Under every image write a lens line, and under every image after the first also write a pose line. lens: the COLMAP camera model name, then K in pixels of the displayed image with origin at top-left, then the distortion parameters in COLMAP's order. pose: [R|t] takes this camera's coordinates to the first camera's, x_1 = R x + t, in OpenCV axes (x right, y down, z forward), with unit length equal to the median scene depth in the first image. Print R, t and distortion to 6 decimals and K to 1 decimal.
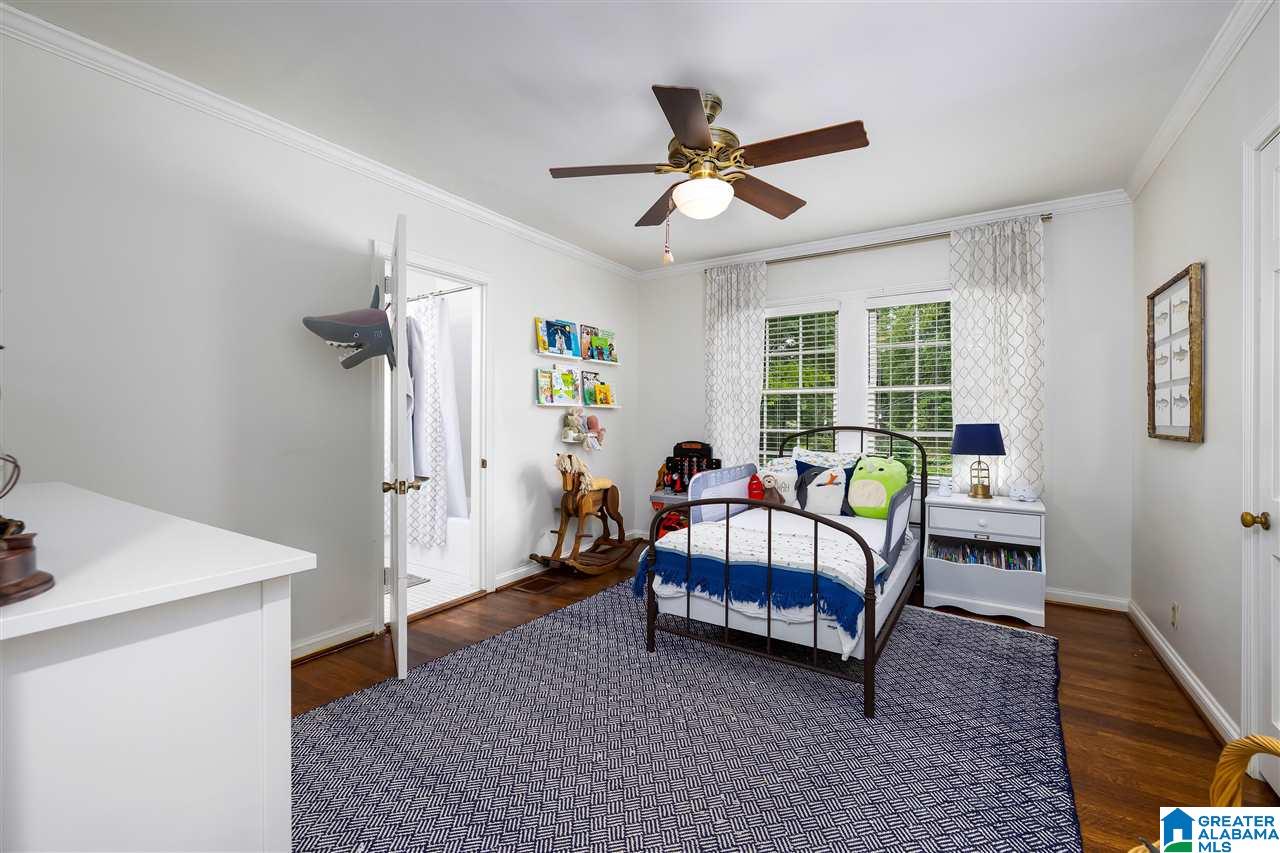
lens RADIAL K [[534.6, 0, 641.2], [0, 534.6, 422.3], [0, 0, 1]] dist [-0.000615, -0.000538]
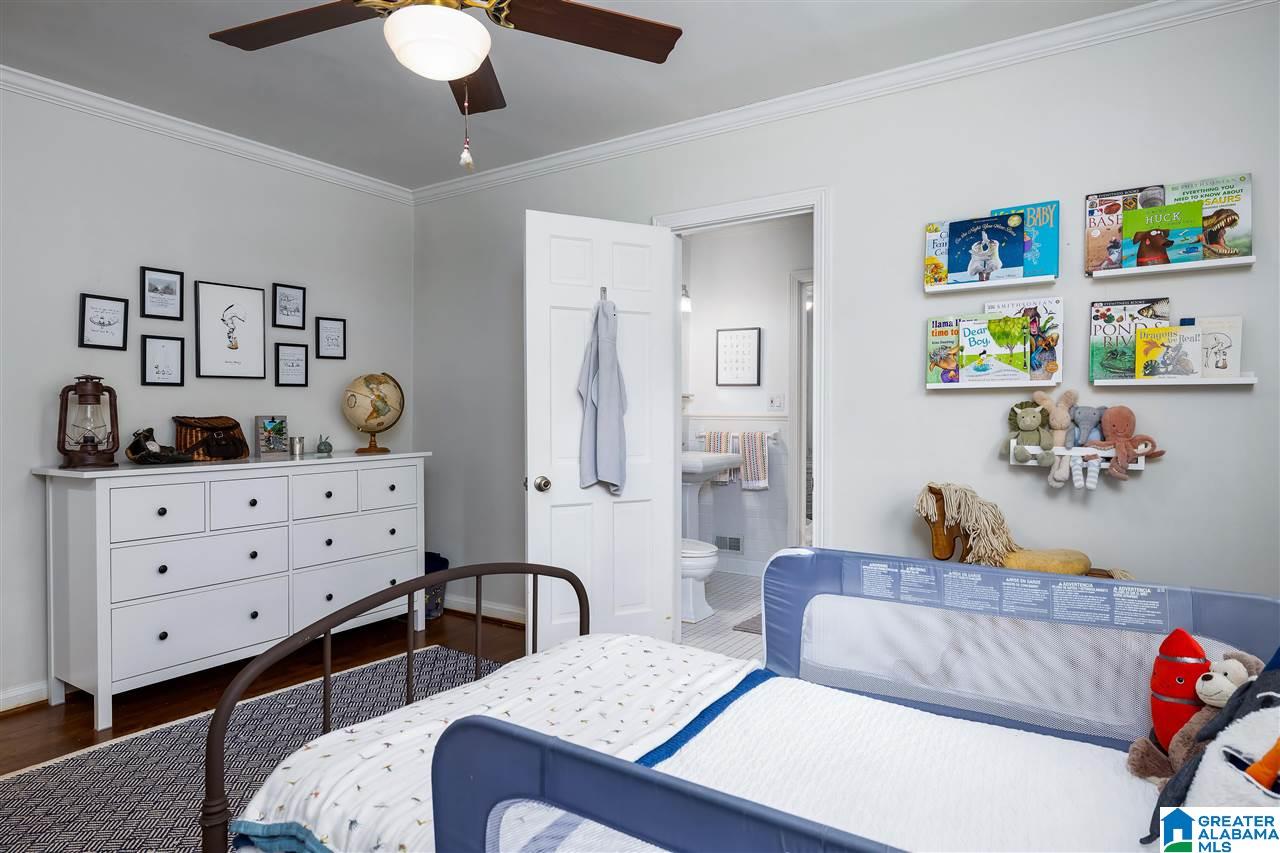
lens RADIAL K [[737.8, 0, 638.9], [0, 737.8, 423.7], [0, 0, 1]] dist [-0.005887, -0.000811]
pose [[-0.008762, 0.004427, -0.999952, 0.508364], [-0.006251, 0.999970, 0.004482, 0.000574], [0.999942, 0.006290, -0.008734, 0.679509]]
